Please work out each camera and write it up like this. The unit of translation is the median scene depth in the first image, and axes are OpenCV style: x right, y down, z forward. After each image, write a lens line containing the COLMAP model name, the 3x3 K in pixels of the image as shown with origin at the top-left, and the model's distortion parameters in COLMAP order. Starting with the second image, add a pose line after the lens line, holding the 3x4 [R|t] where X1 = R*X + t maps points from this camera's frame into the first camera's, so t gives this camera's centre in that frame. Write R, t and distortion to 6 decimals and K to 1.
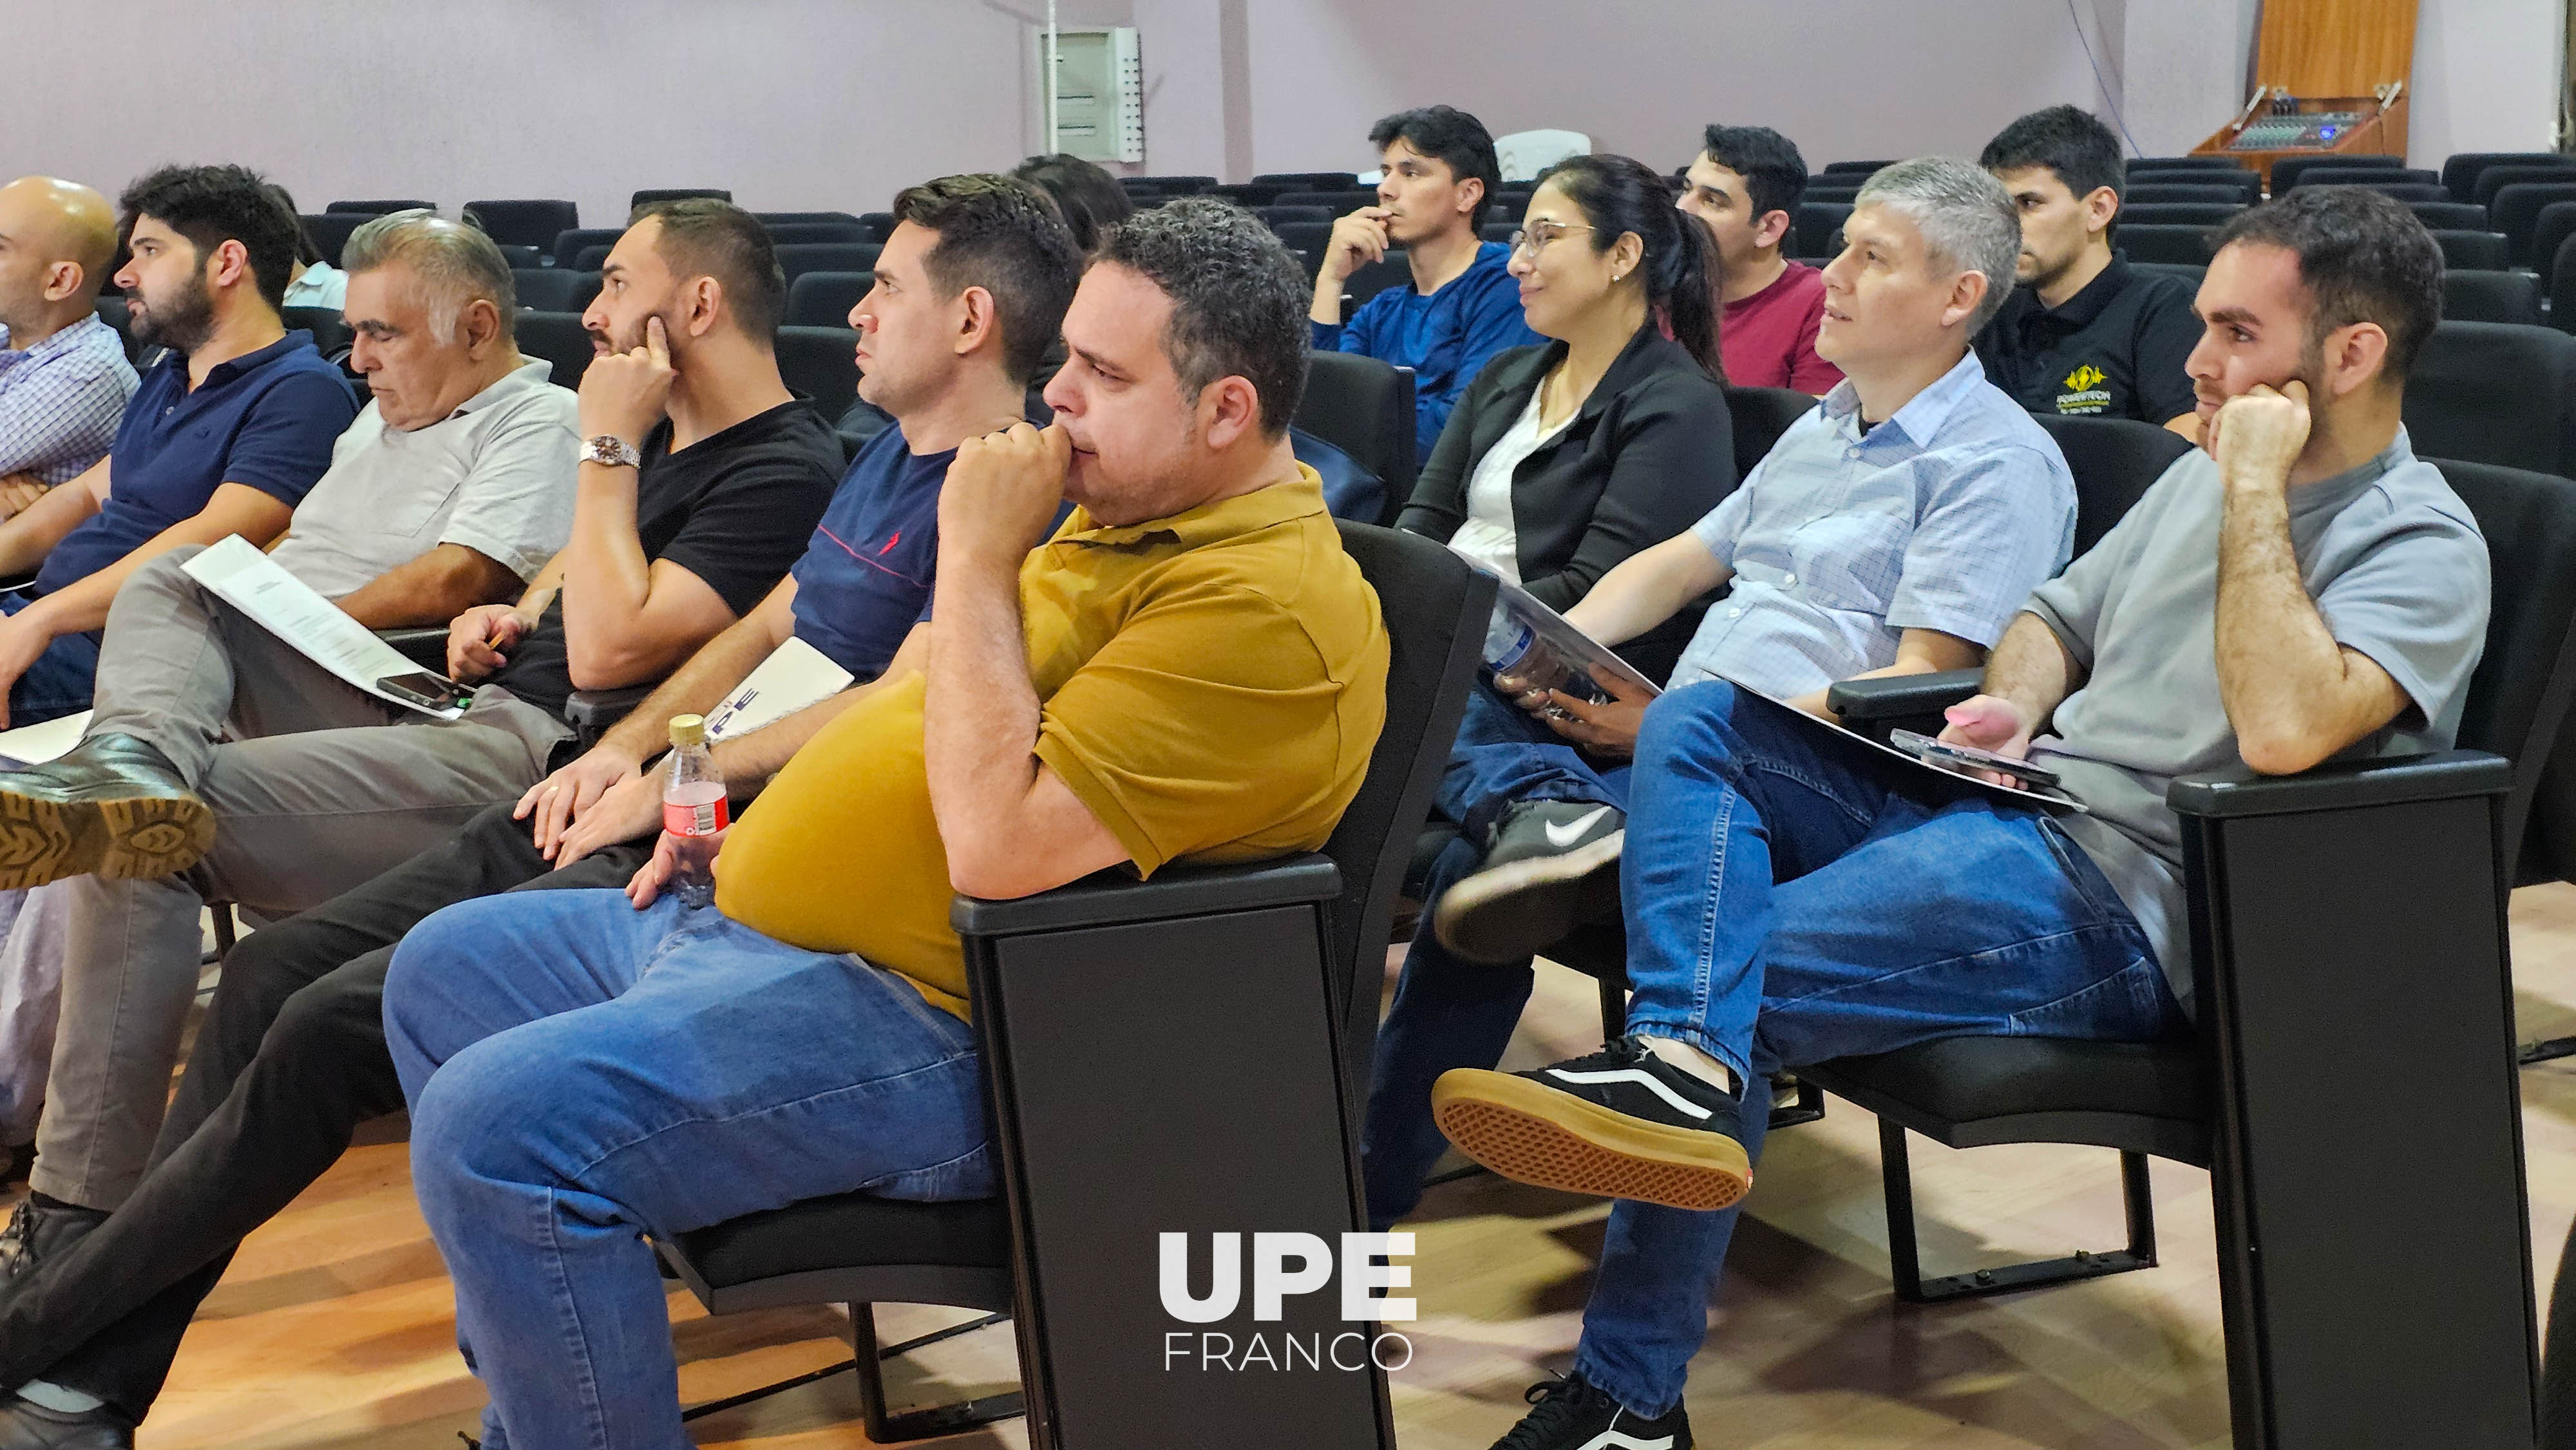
lens RADIAL K [[2107.1, 0, 1288.0], [0, 2107.1, 725.0], [0, 0, 1]] dist [0.080716, -0.106988]
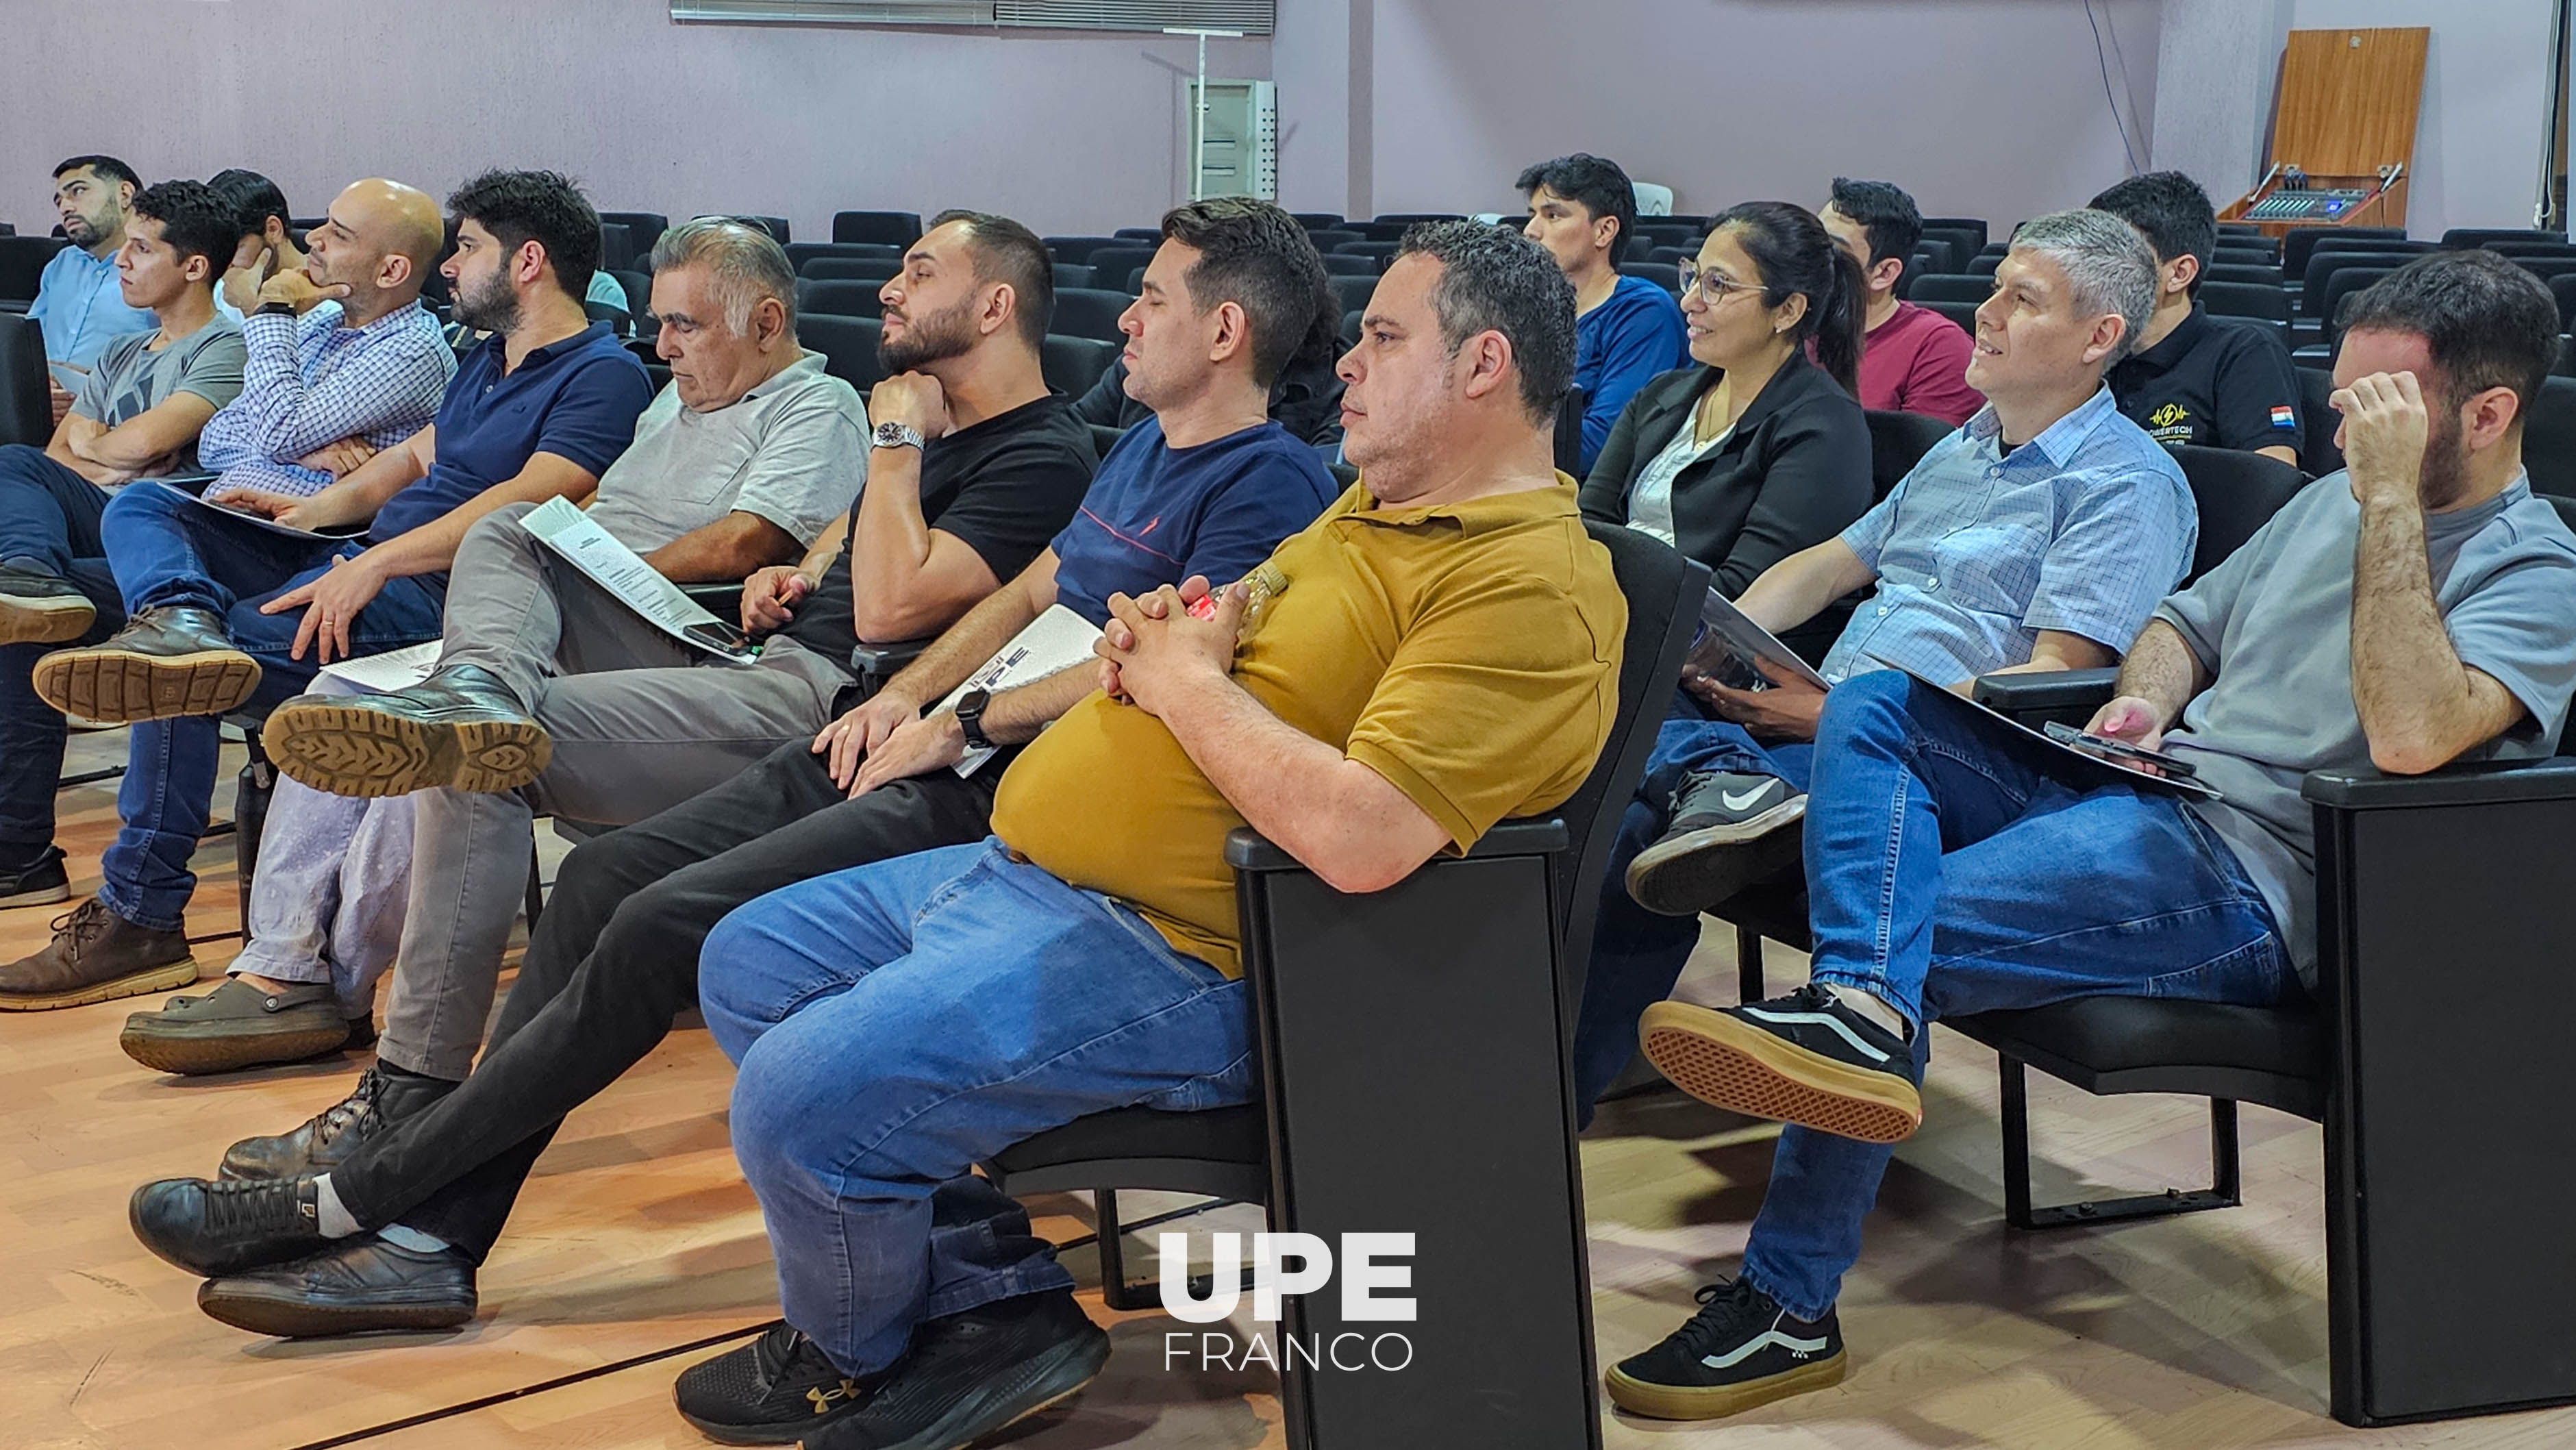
lens RADIAL K [[1821.3, 0, 1240.5], [0, 1821.3, 717.6], [0, 0, 1]] dist [0.063711, -0.065624]
pose [[0.999112, 0.037737, -0.018728, -0.111856], [-0.037525, 0.999229, 0.011565, 0.005076], [0.019150, -0.010852, 0.999758, 0.018427]]
